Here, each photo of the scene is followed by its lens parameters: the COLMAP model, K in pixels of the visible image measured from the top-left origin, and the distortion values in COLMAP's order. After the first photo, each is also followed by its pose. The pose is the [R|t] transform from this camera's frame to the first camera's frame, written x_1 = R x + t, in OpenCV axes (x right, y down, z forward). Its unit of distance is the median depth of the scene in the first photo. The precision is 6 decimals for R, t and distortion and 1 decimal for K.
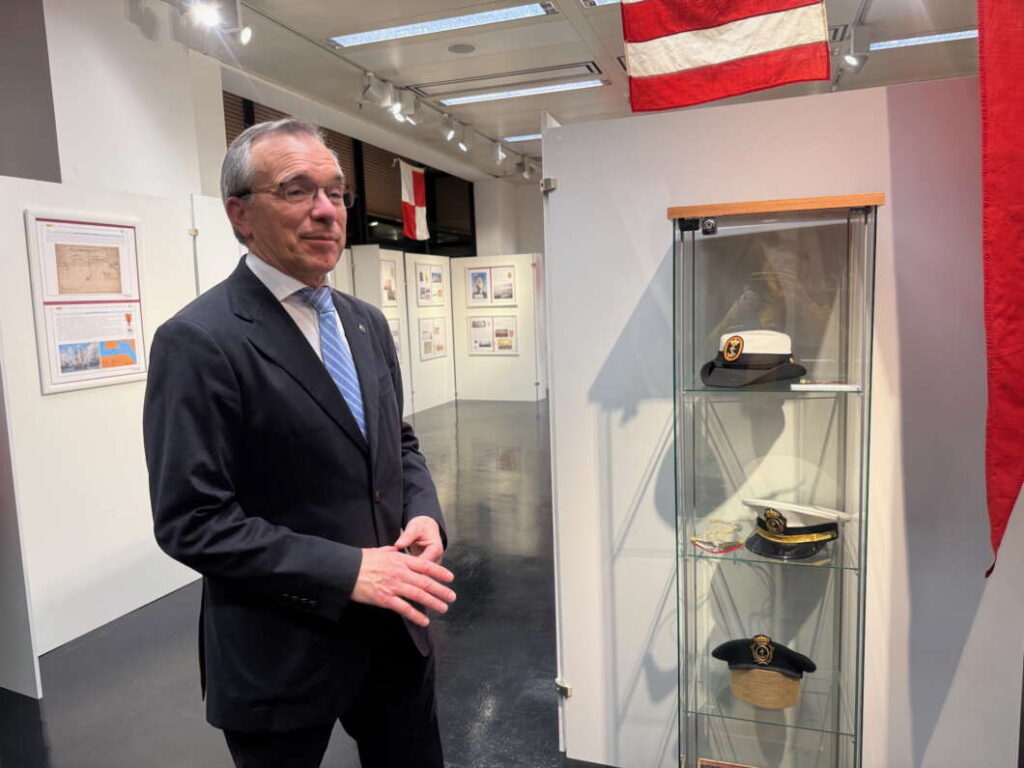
lens RADIAL K [[724.9, 0, 503.8], [0, 724.9, 387.2], [0, 0, 1]] dist [0.068925, -0.082712]
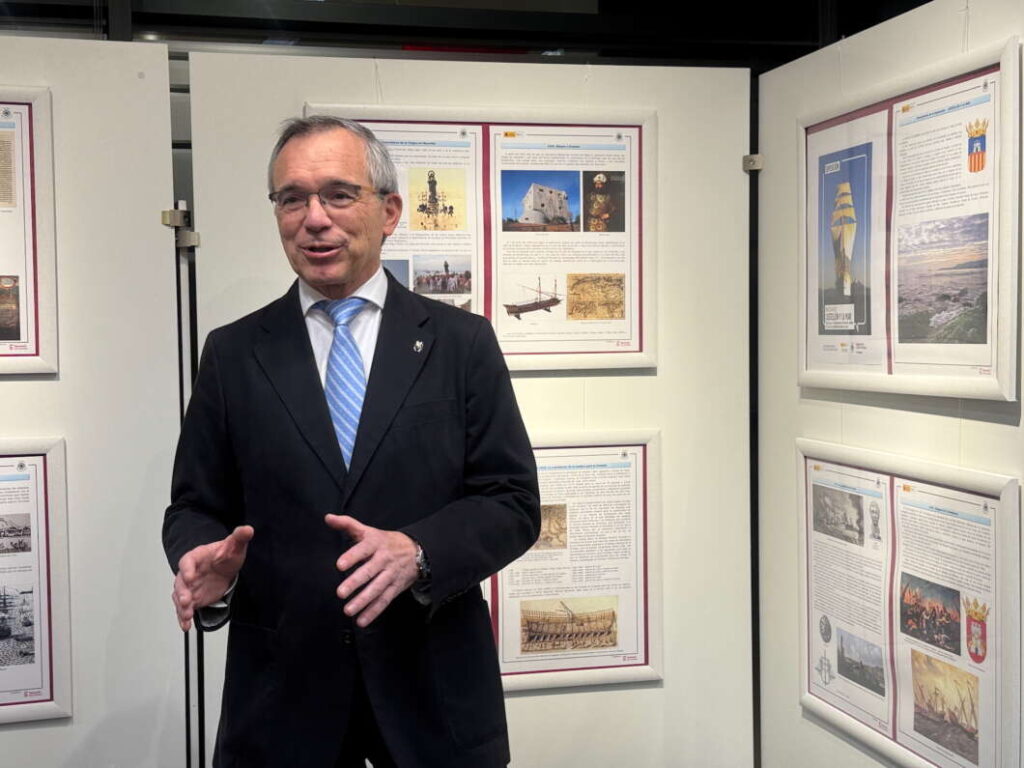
lens RADIAL K [[1441.0, 0, 477.0], [0, 1441.0, 397.9], [0, 0, 1]] dist [0.110888, 0.000000]
pose [[0.572354, 0.065047, -0.817423, 0.156954], [-0.106267, 0.994326, 0.004717, -0.104359], [0.813092, 0.084165, 0.576019, 0.787544]]
